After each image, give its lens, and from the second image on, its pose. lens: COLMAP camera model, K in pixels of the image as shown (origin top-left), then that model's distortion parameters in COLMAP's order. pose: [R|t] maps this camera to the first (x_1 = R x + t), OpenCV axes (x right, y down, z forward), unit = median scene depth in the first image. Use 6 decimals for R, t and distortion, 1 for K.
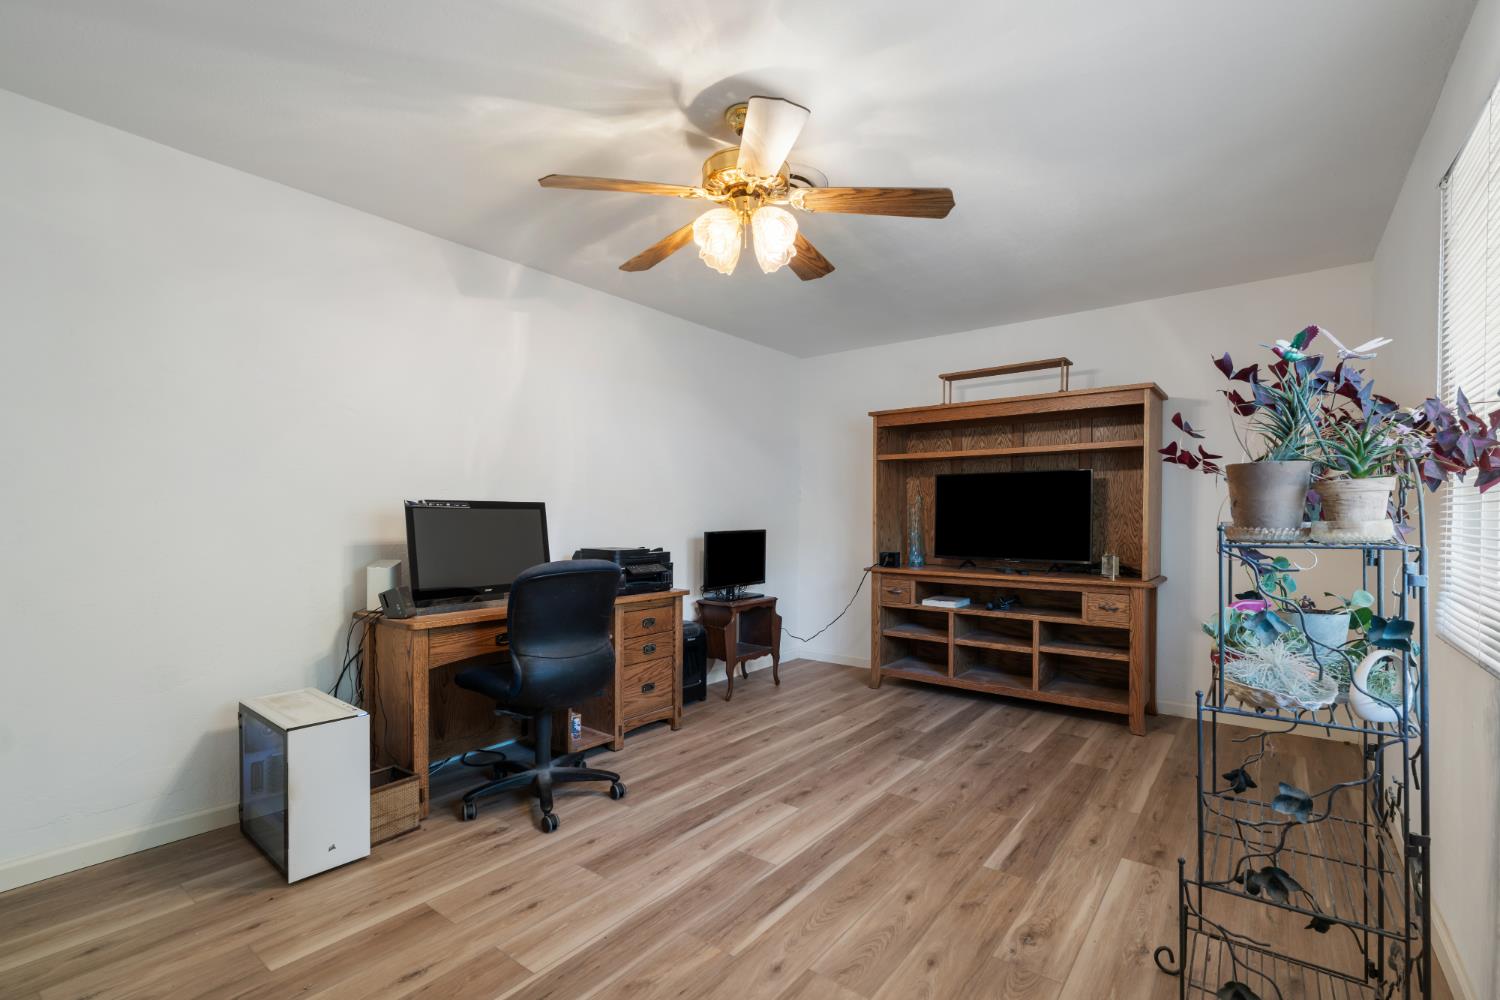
lens RADIAL K [[674.0, 0, 742.9], [0, 674.0, 519.1], [0, 0, 1]] dist [0.002378, 0.000246]
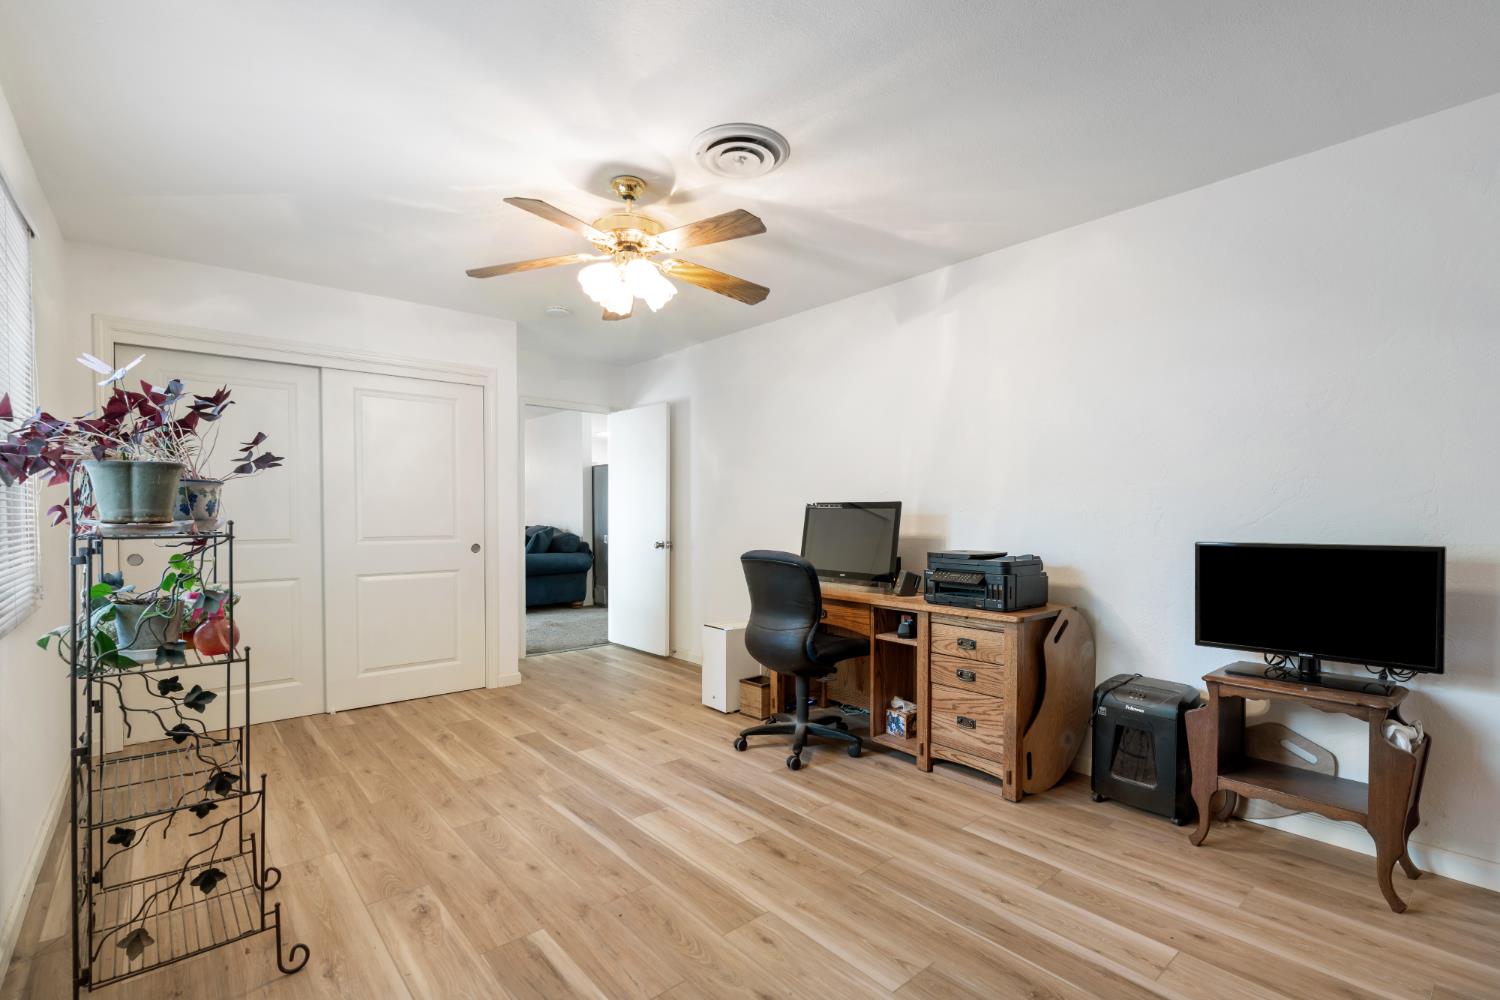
lens RADIAL K [[674.0, 0, 752.3], [0, 674.0, 523.2], [0, 0, 1]] dist [0.002378, 0.000246]
pose [[-0.186518, 0.012897, -0.982367, 0.787318], [-0.003639, 0.999898, 0.013818, -0.004692], [0.982445, 0.006153, -0.186452, 0.983312]]
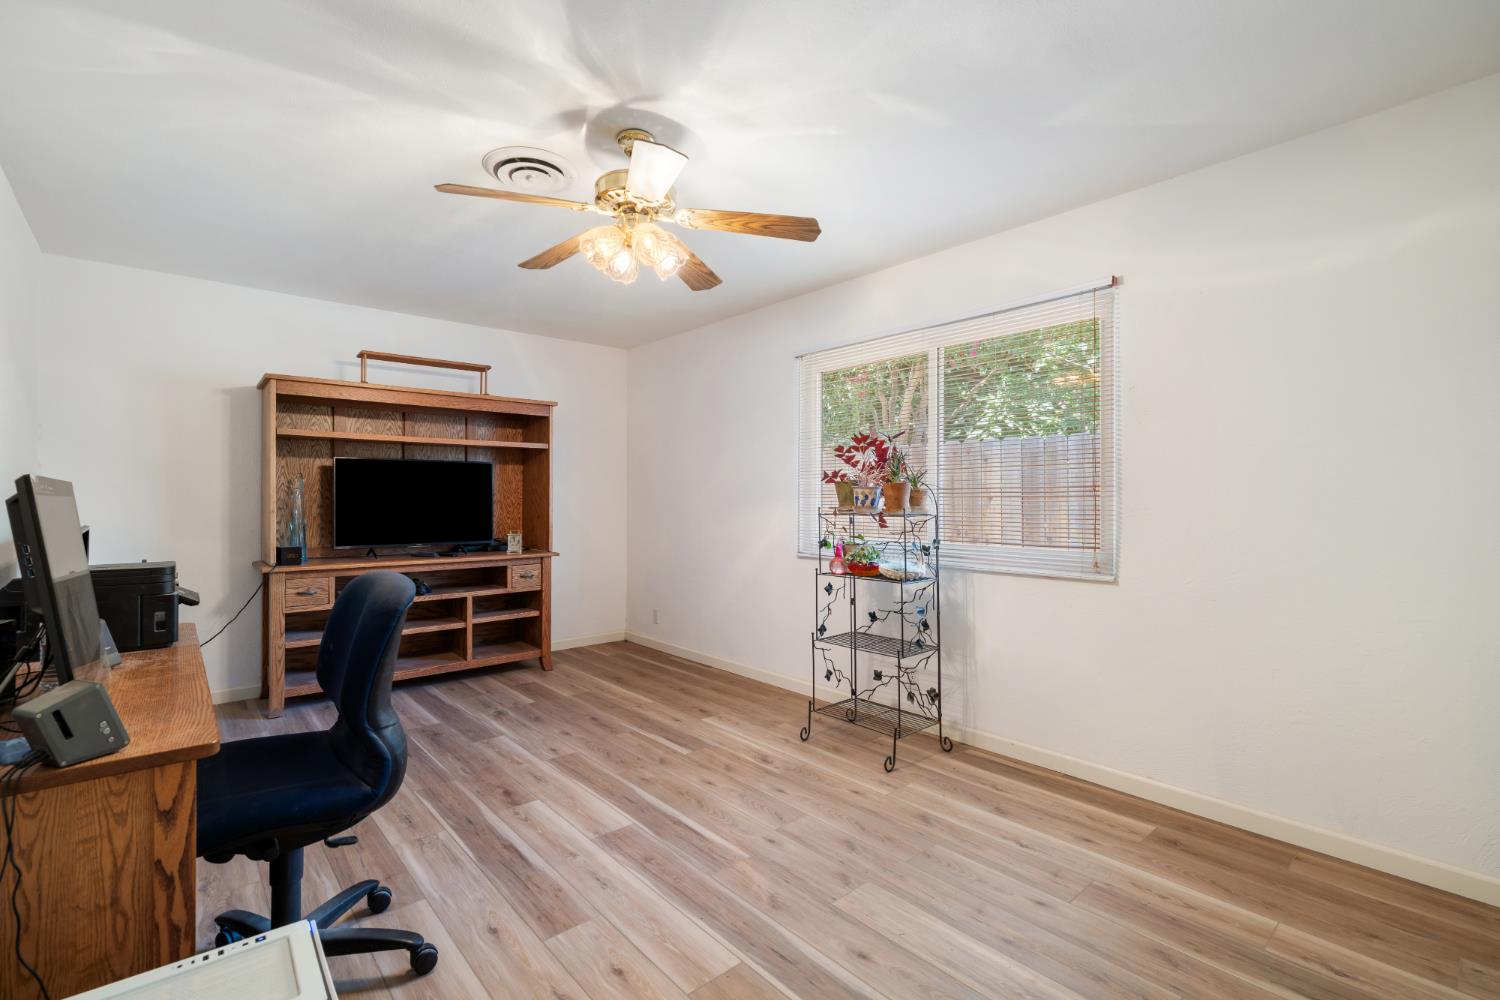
lens RADIAL K [[674.0, 0, 738.9], [0, 674.0, 490.0], [0, 0, 1]] dist [0.002378, 0.000246]
pose [[0.196326, 0.011578, 0.980470, -0.696933], [0.004493, 0.999909, -0.012708, -0.011114], [-0.980528, 0.006900, 0.196257, 0.425516]]
